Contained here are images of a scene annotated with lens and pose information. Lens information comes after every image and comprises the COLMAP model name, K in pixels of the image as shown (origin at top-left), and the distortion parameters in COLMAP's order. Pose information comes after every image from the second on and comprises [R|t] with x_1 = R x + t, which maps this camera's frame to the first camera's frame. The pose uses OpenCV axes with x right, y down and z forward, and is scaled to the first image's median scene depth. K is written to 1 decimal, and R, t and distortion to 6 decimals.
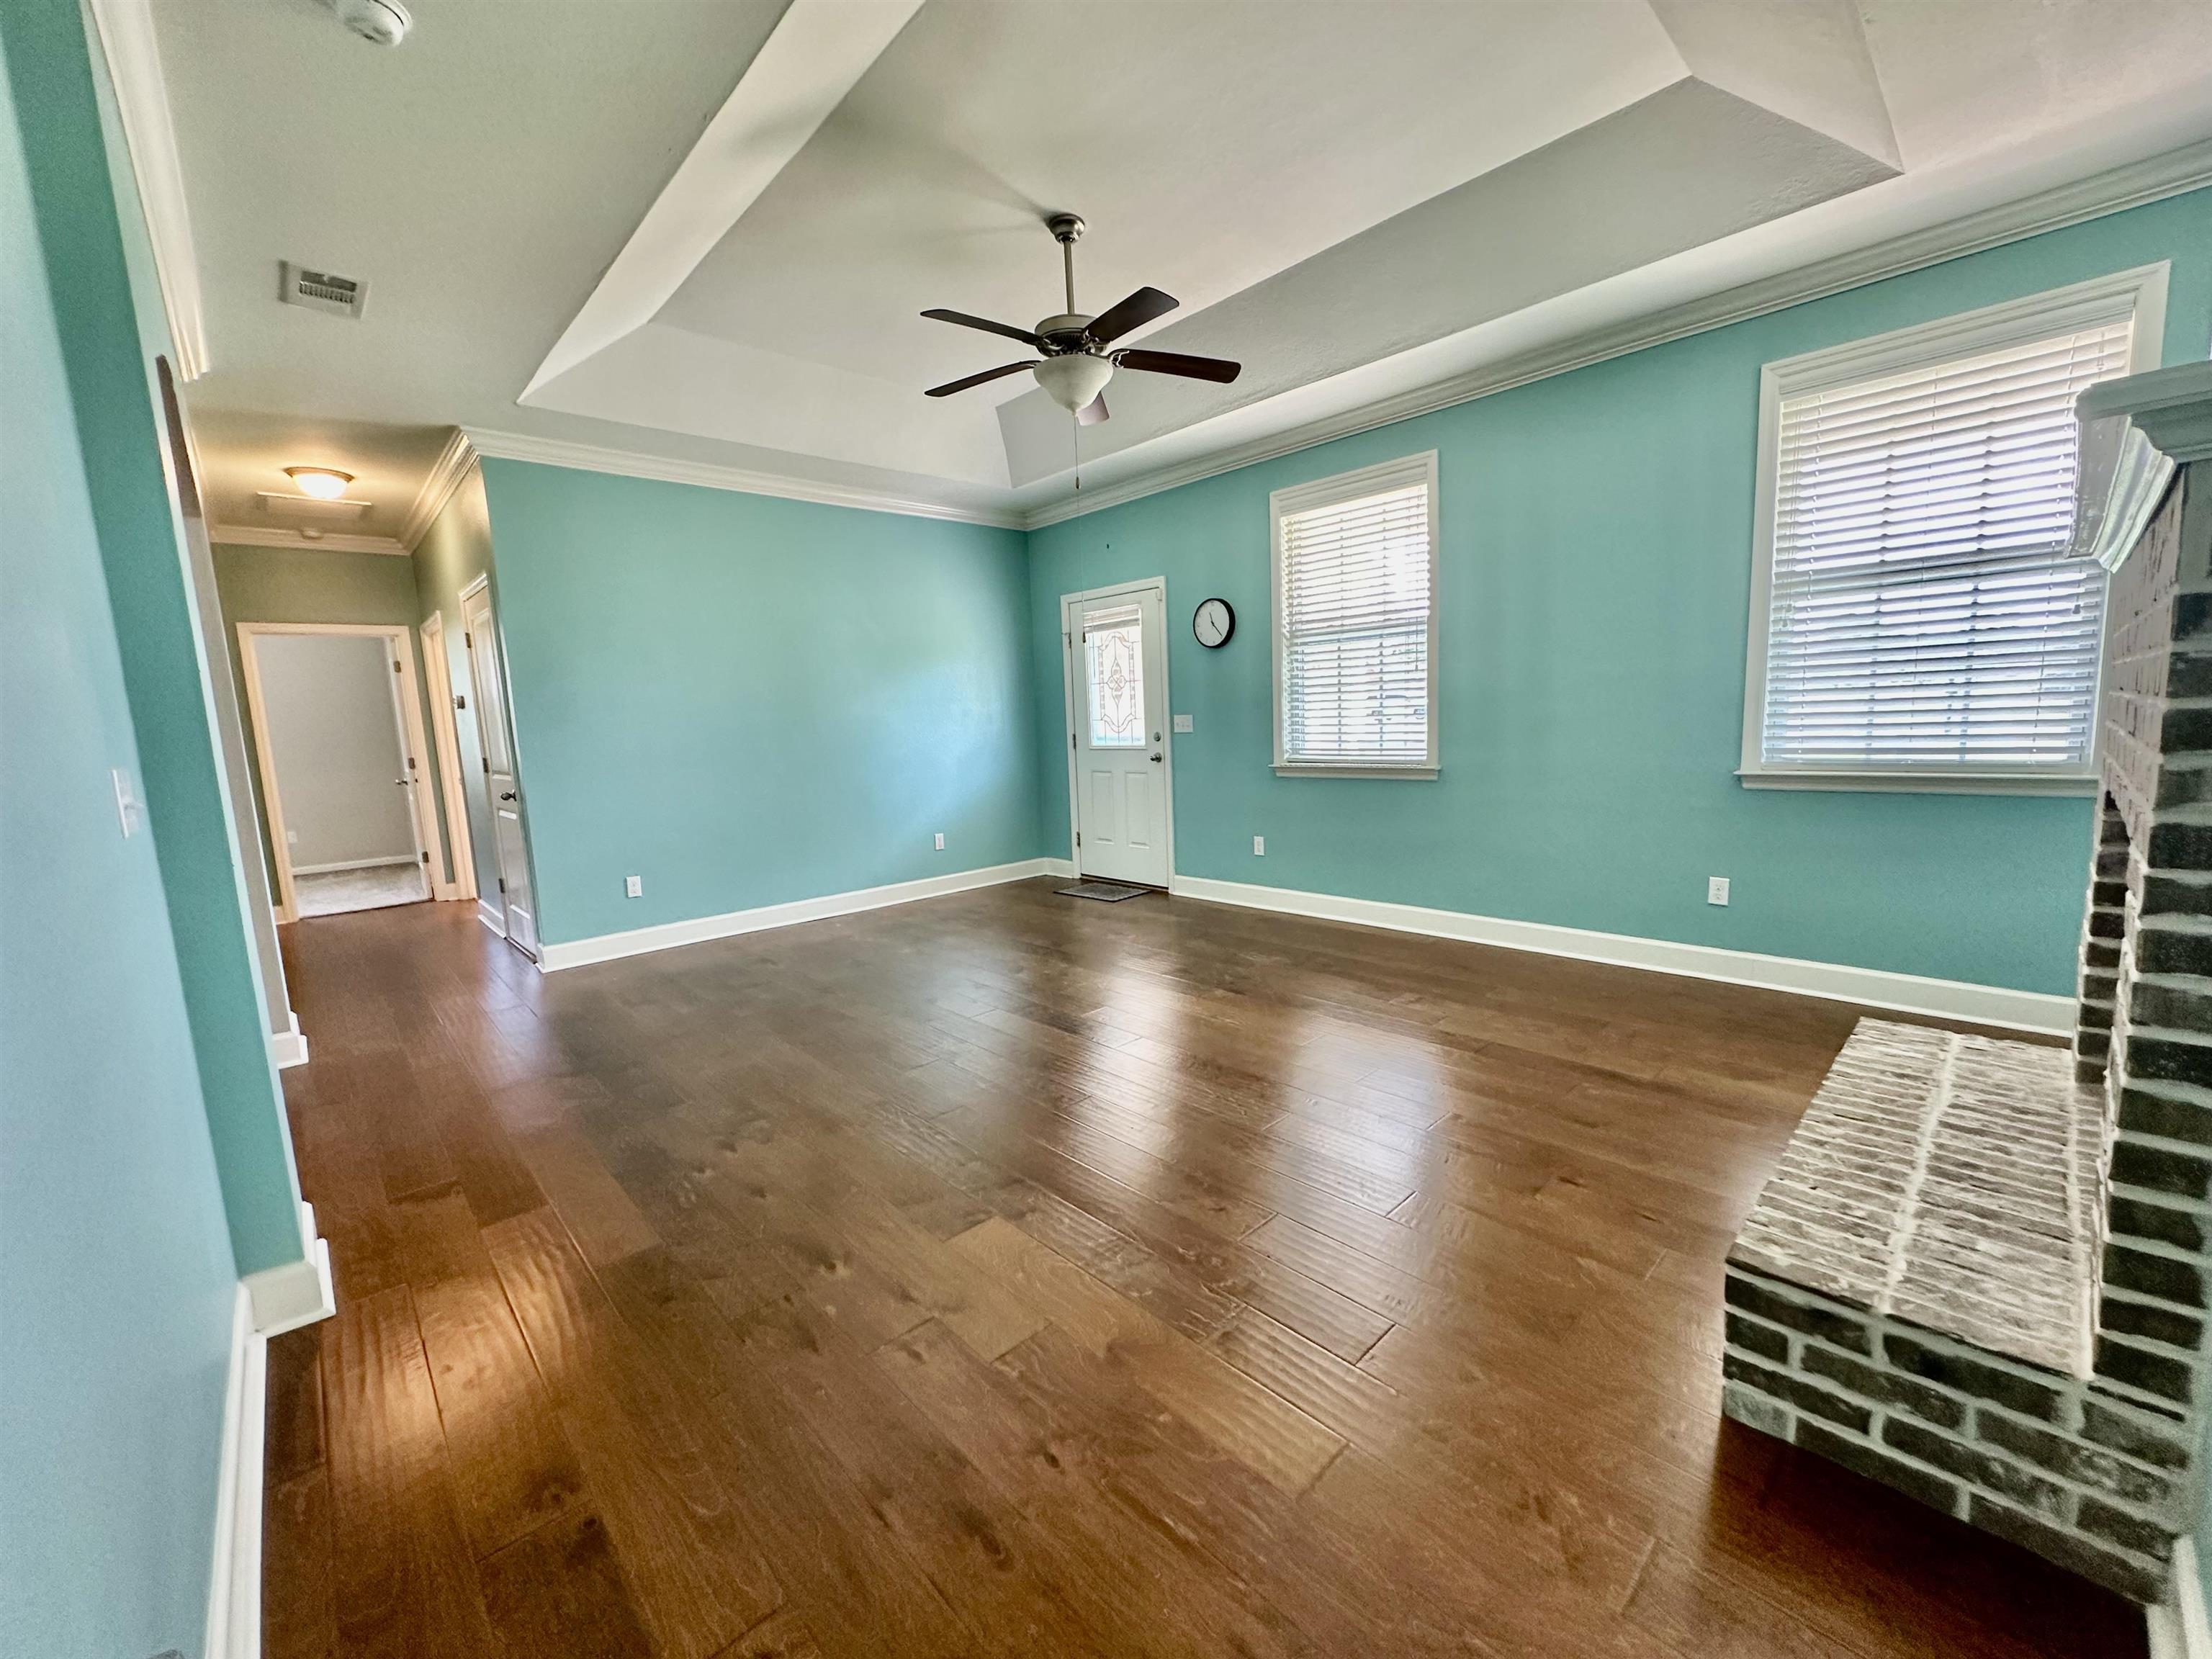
lens RADIAL K [[885.7, 0, 1106.0], [0, 885.7, 829.5], [0, 0, 1]] dist [-0.002942, 0.000824]
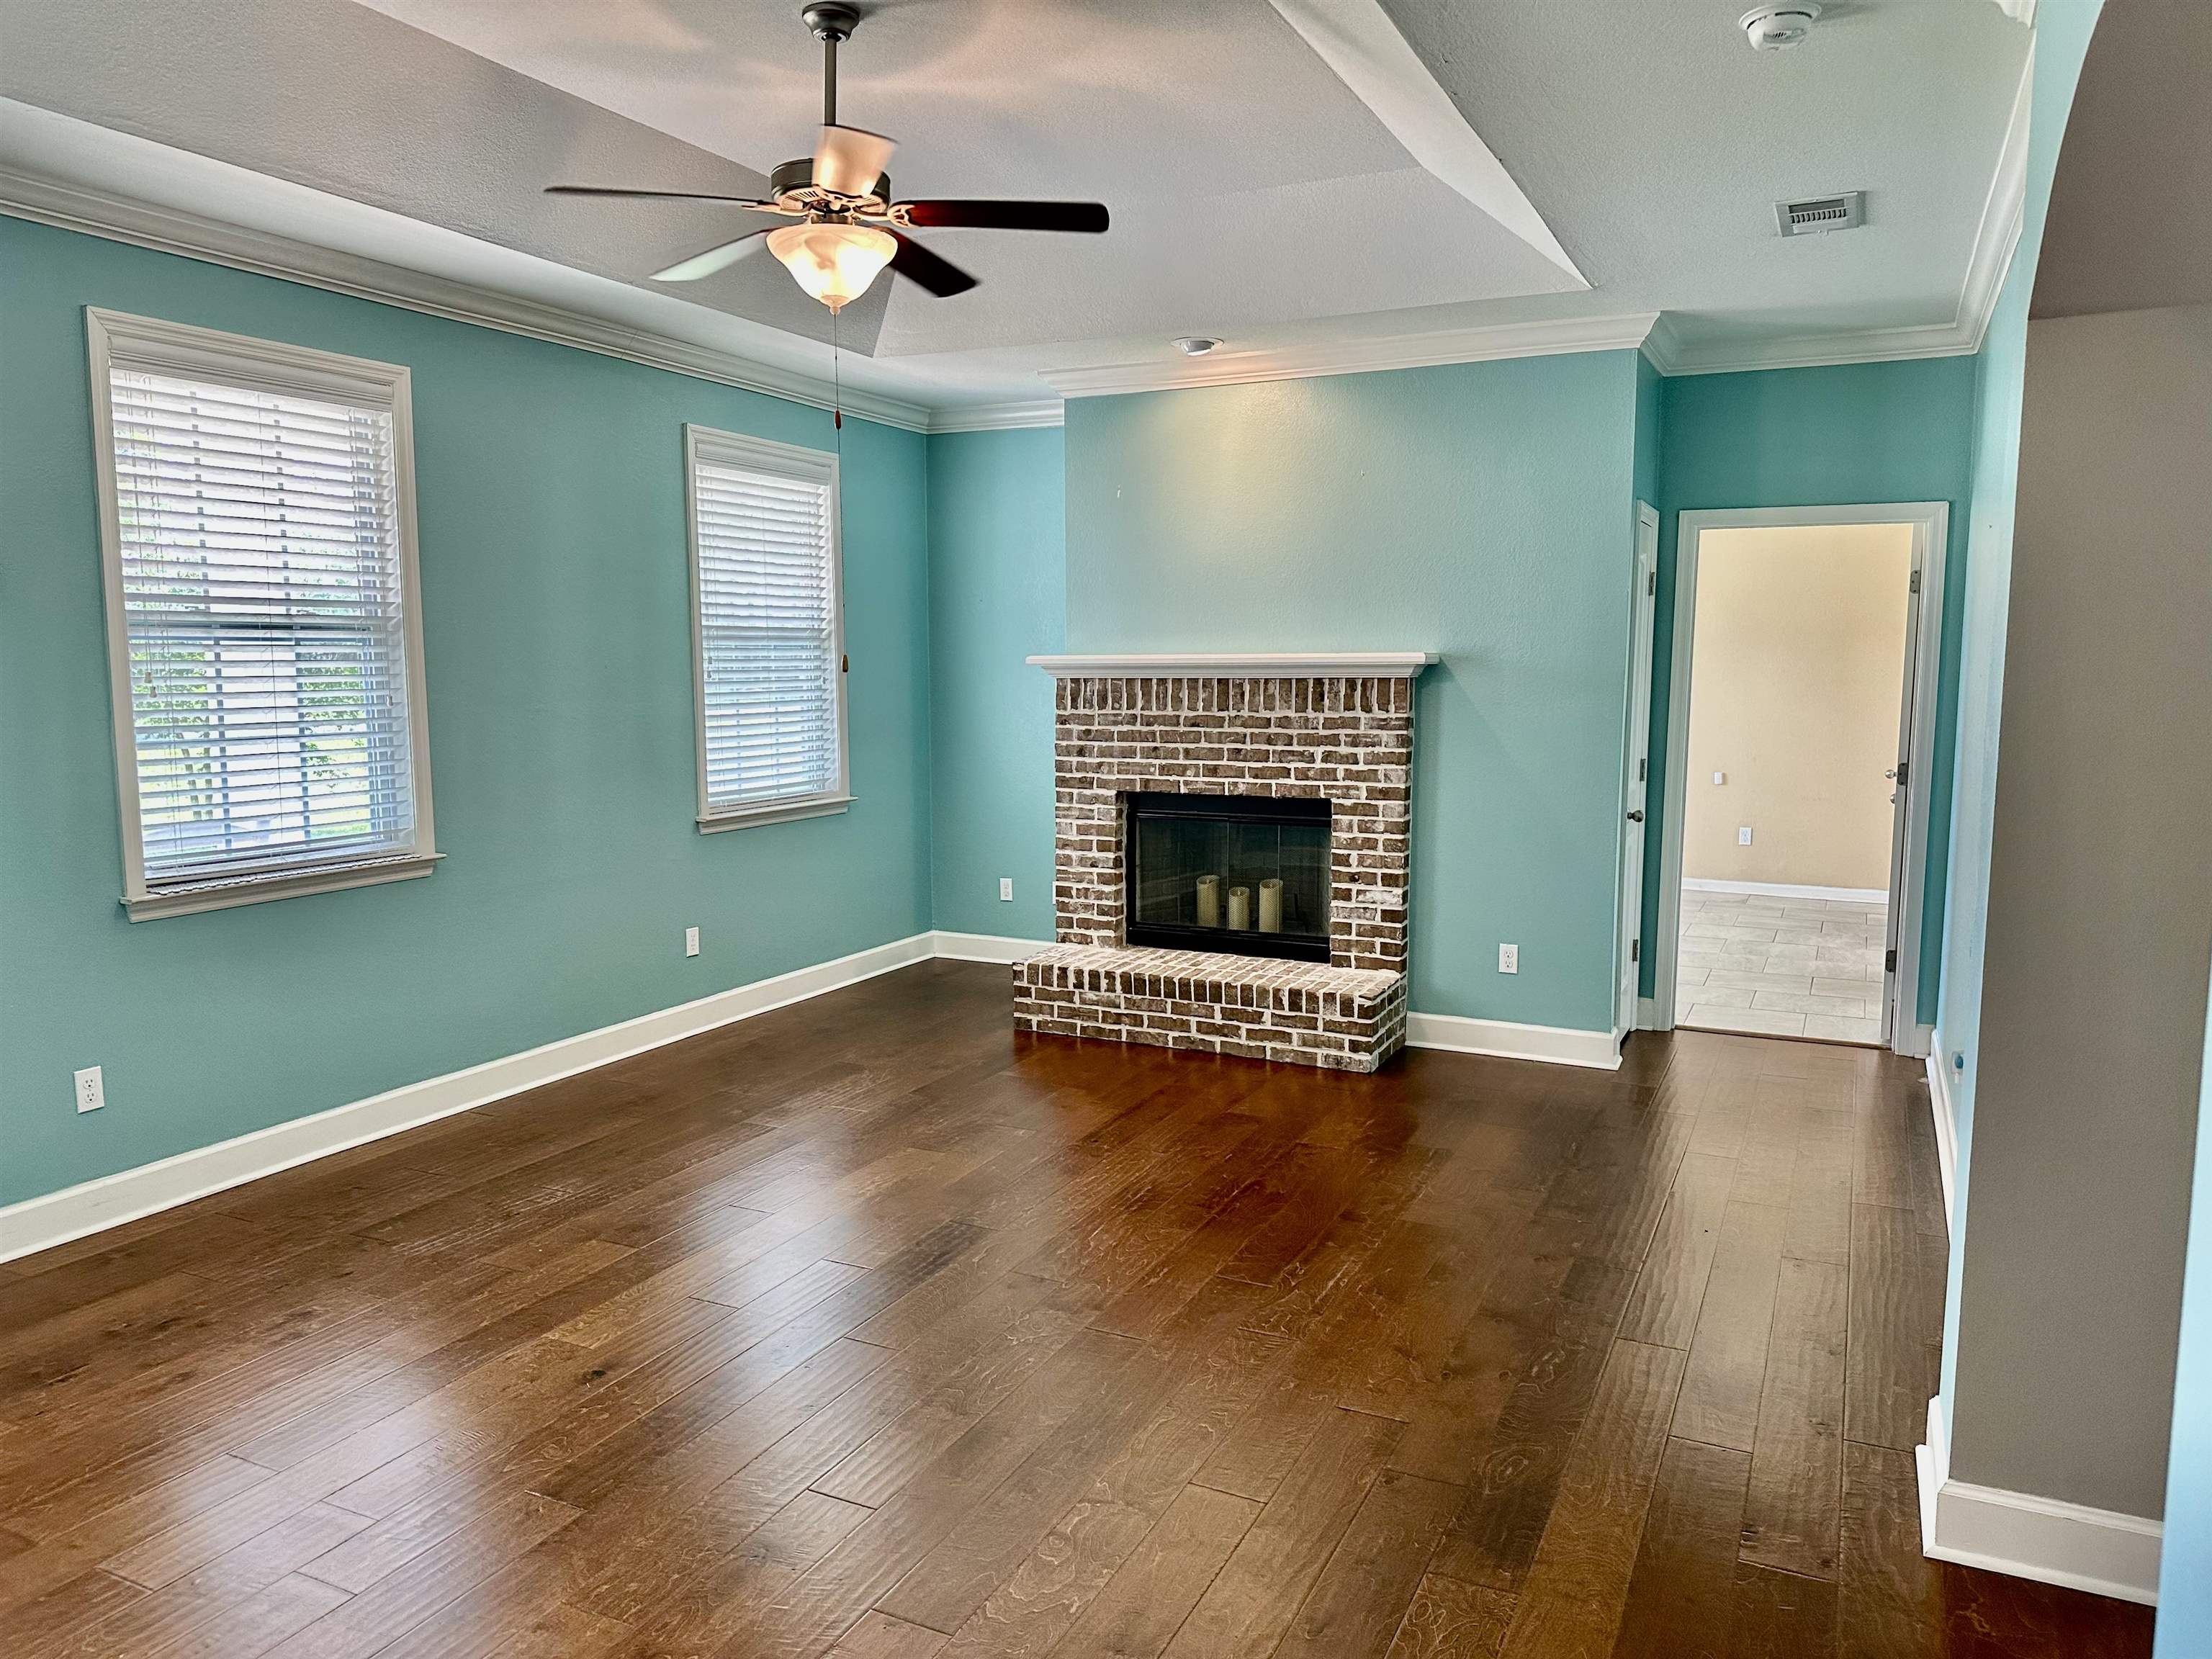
lens RADIAL K [[1508.2, 0, 1106.0], [0, 1508.2, 829.5], [0, 0, 1]] dist [0.113666, -0.001391]
pose [[-0.348897, -0.010271, 0.937105, -1.072591], [0.202273, 0.975546, 0.086002, -0.107481], [-0.915072, 0.219556, -0.338288, 1.172753]]
